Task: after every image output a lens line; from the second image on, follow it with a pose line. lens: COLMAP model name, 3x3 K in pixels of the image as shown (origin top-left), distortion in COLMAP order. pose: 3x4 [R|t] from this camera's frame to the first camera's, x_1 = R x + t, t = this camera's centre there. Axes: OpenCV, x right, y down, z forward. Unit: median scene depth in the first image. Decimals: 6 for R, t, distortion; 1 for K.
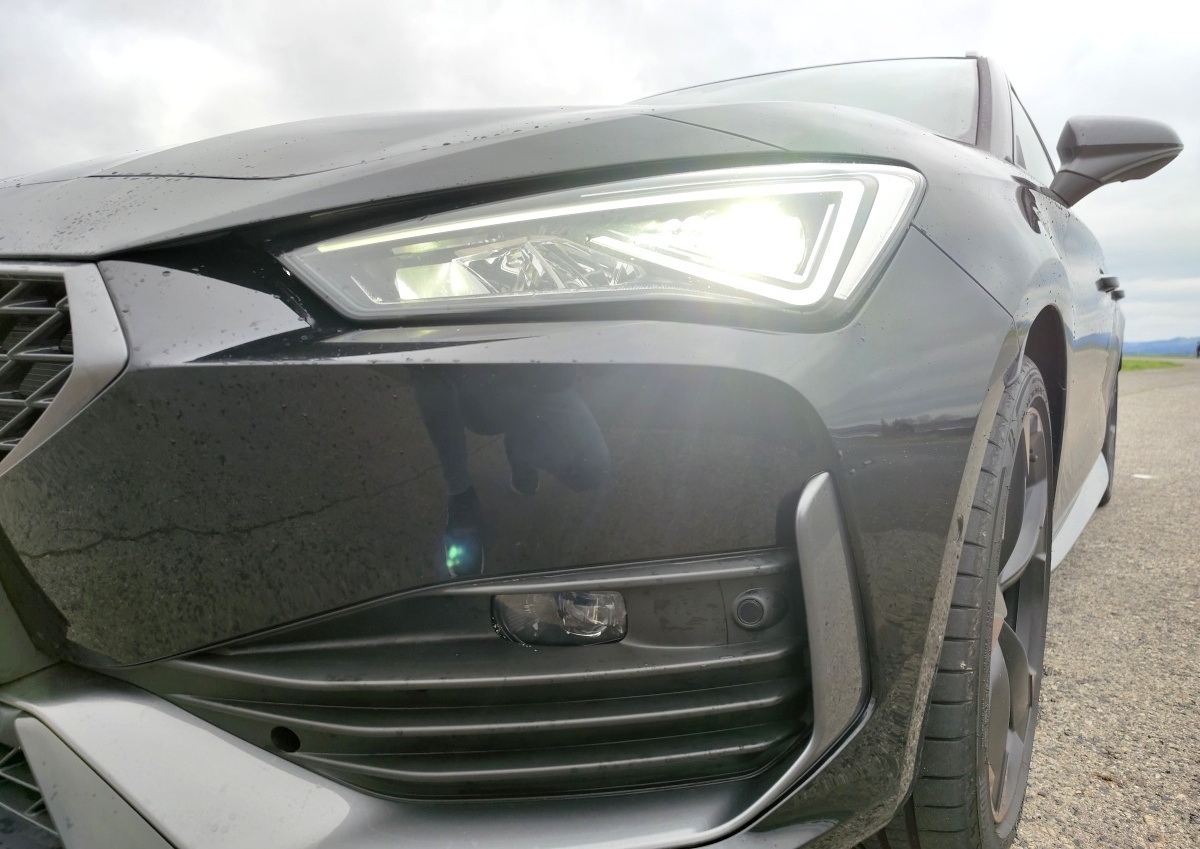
lens RADIAL K [[779.6, 0, 596.1], [0, 779.6, 417.1], [0, 0, 1]] dist [0.014601, -0.014139]
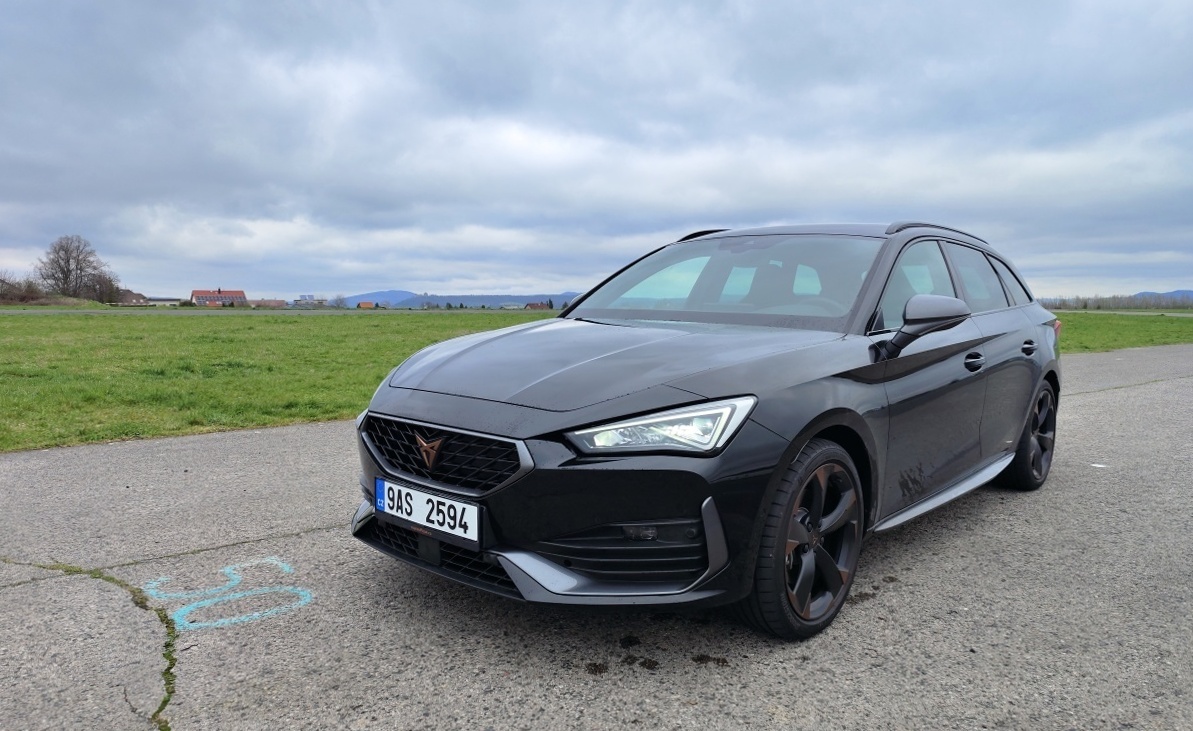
lens RADIAL K [[810.7, 0, 599.0], [0, 810.7, 363.5], [0, 0, 1]] dist [0.005397, -0.001005]
pose [[0.990893, -0.001512, -0.134640, 0.225685], [0.000331, 0.999961, -0.008793, -0.417160], [0.134648, 0.008668, 0.990856, -2.295488]]
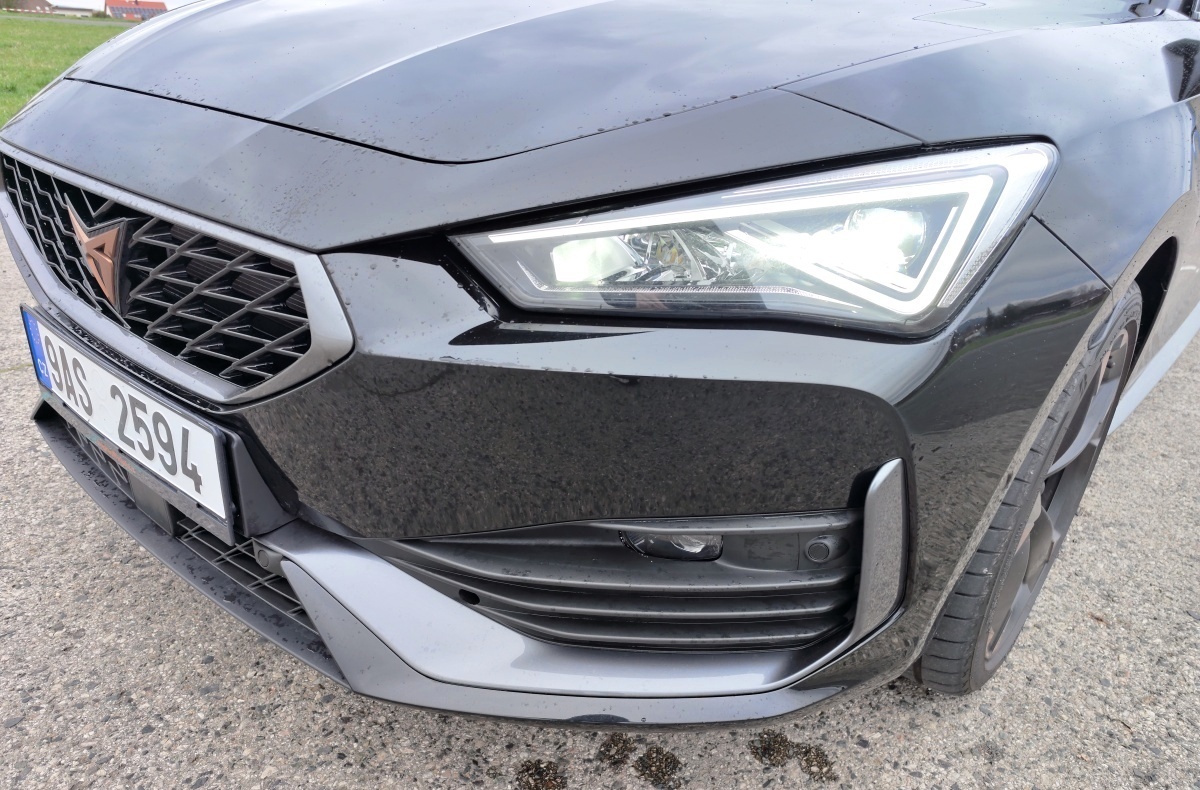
lens RADIAL K [[770.2, 0, 595.1], [0, 770.2, 429.6], [0, 0, 1]] dist [0.020232, -0.010983]
pose [[0.993128, 0.086223, -0.079129, -0.069227], [-0.052050, 0.931025, 0.361224, -0.303053], [0.104817, -0.354623, 0.929116, -0.128149]]
